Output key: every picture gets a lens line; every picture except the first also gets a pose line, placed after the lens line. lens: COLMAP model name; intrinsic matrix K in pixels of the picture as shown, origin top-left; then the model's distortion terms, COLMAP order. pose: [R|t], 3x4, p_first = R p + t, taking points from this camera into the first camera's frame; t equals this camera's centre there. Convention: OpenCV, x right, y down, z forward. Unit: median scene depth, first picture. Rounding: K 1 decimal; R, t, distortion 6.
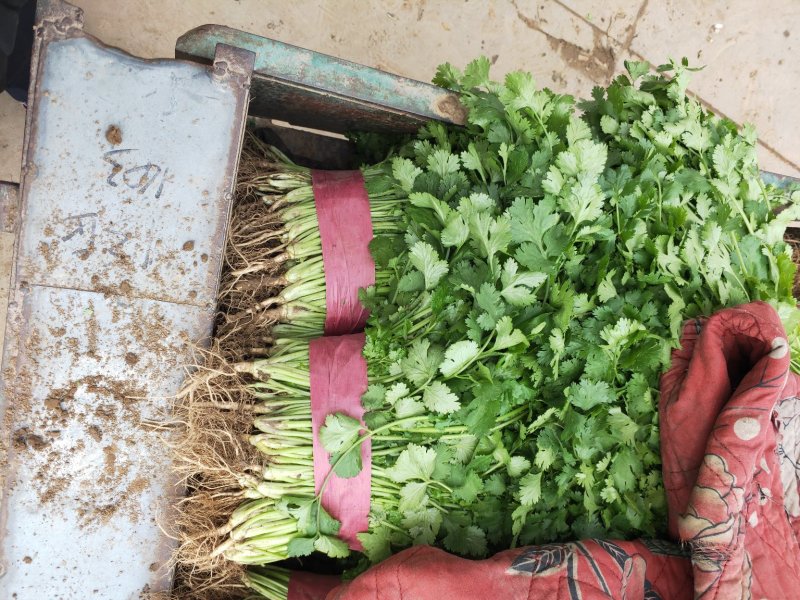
lens RADIAL K [[633.4, 0, 400.1], [0, 633.4, 301.4], [0, 0, 1]] dist [-0.016219, -0.001399]
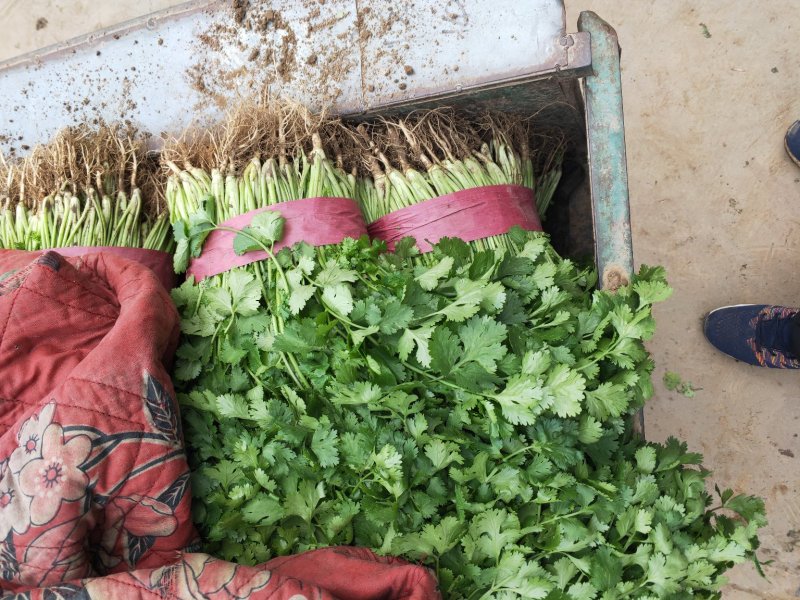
lens RADIAL K [[633.4, 0, 400.9], [0, 633.4, 298.5], [0, 0, 1]] dist [-0.016219, -0.001399]
pose [[0.154181, 0.930620, -0.331926, 0.419137], [-0.962105, 0.217878, 0.163960, -0.168226], [0.224904, 0.294068, 0.928947, 0.057613]]
